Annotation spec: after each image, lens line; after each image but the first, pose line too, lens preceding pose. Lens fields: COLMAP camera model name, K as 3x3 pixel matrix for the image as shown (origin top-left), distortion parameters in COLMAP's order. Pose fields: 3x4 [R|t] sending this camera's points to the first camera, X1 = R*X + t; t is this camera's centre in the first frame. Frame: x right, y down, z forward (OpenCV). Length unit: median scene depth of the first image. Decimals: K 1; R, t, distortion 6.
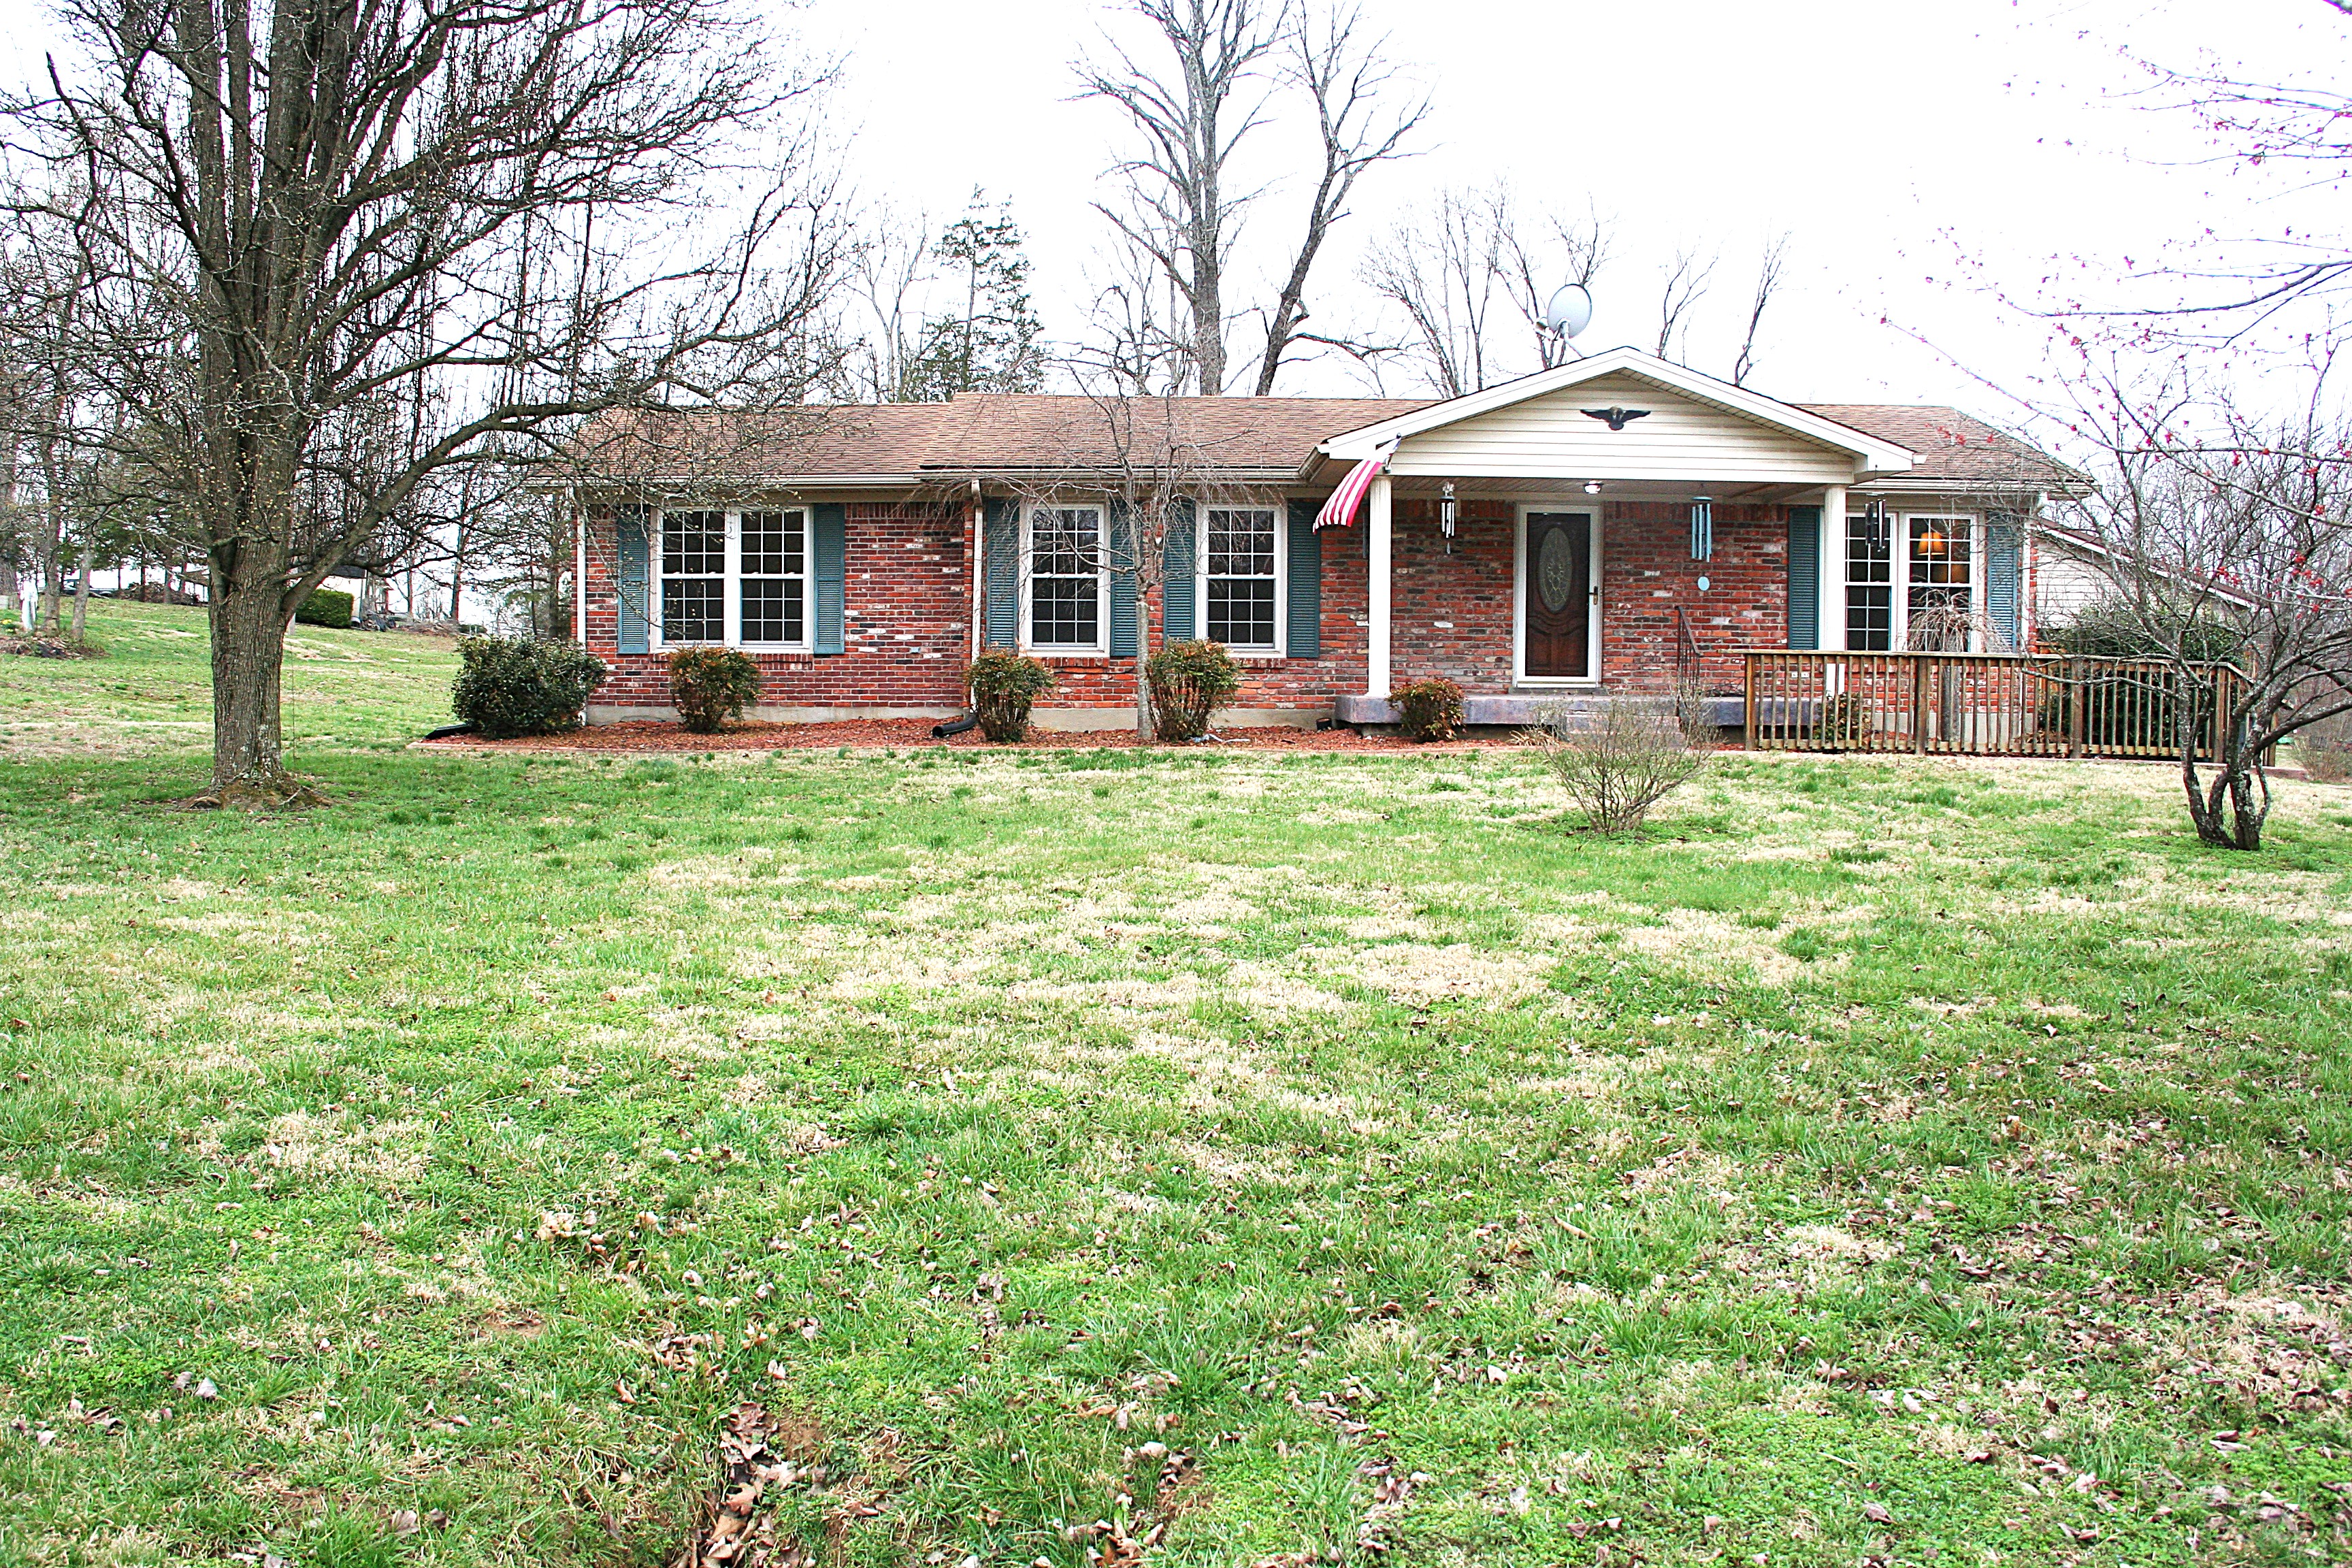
lens RADIAL K [[2005.9, 0, 1161.0], [0, 2005.9, 801.2], [0, 0, 1]] dist [-0.175058, 0.155305]
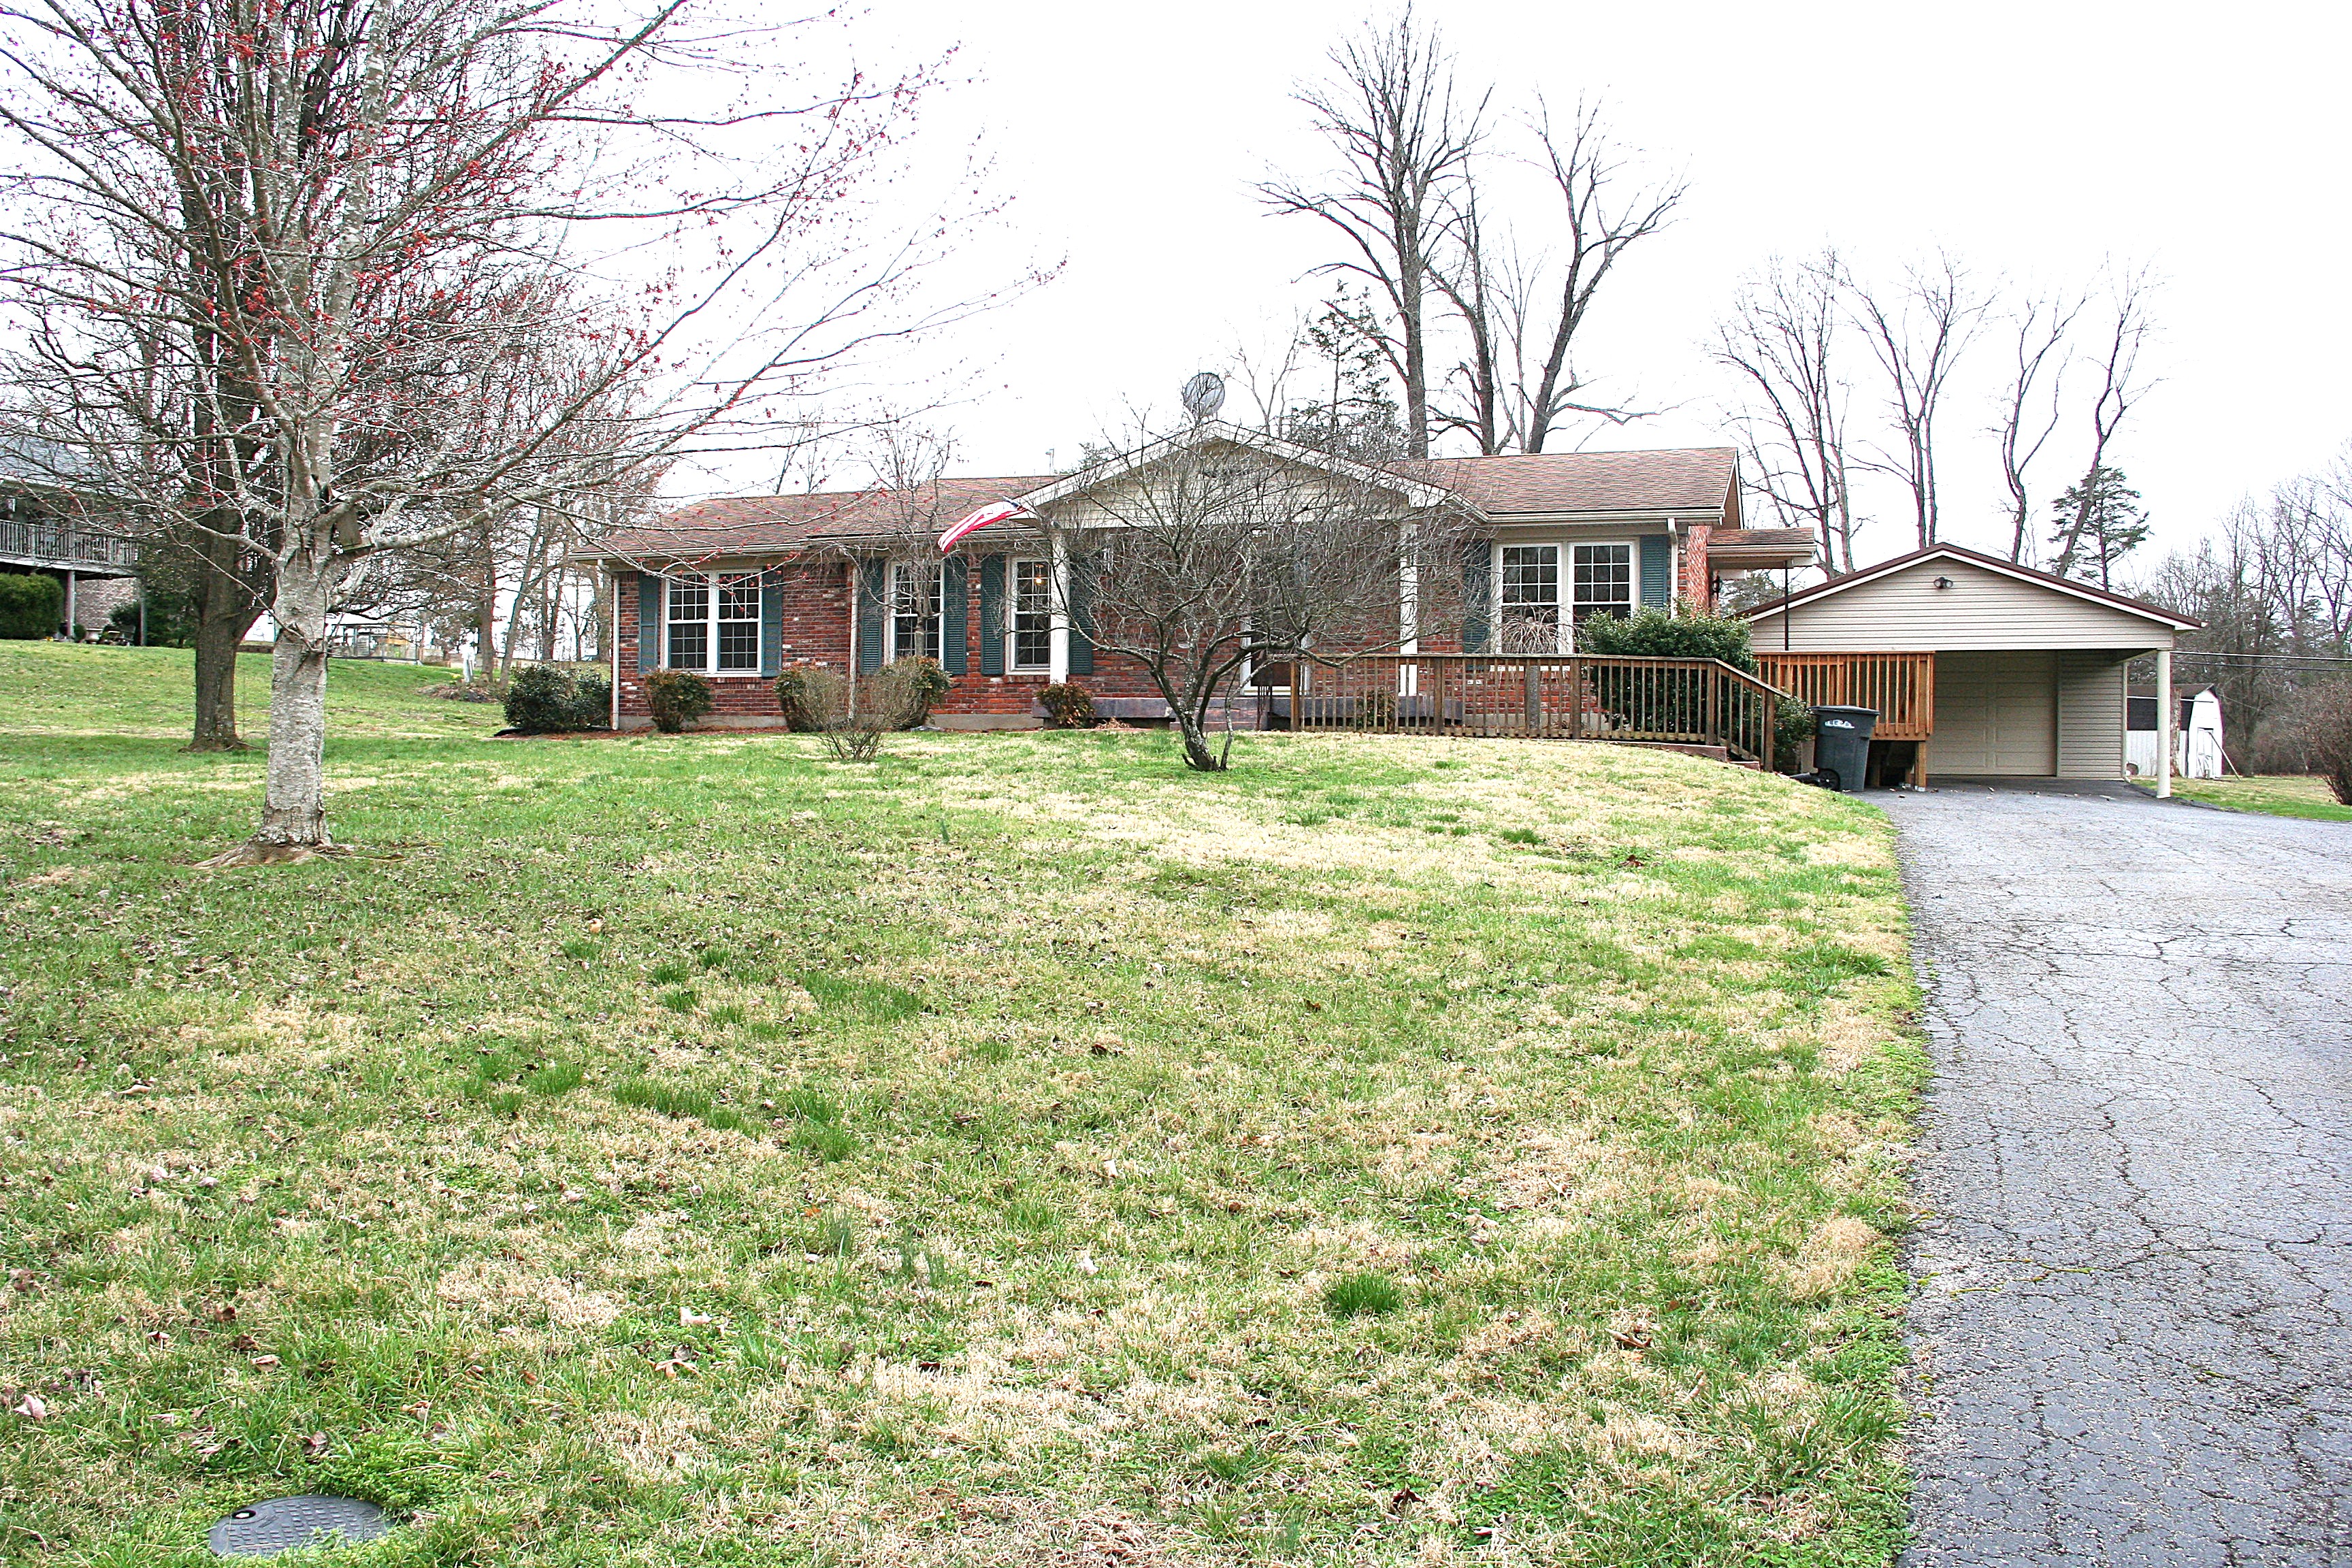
lens RADIAL K [[2005.9, 0, 1161.0], [0, 2005.9, 801.2], [0, 0, 1]] dist [-0.175058, 0.155305]
pose [[0.942693, 0.008823, -0.333544, 0.533998], [-0.021474, 0.999182, -0.034260, 0.051156], [0.332969, 0.039459, 0.942112, -0.184102]]
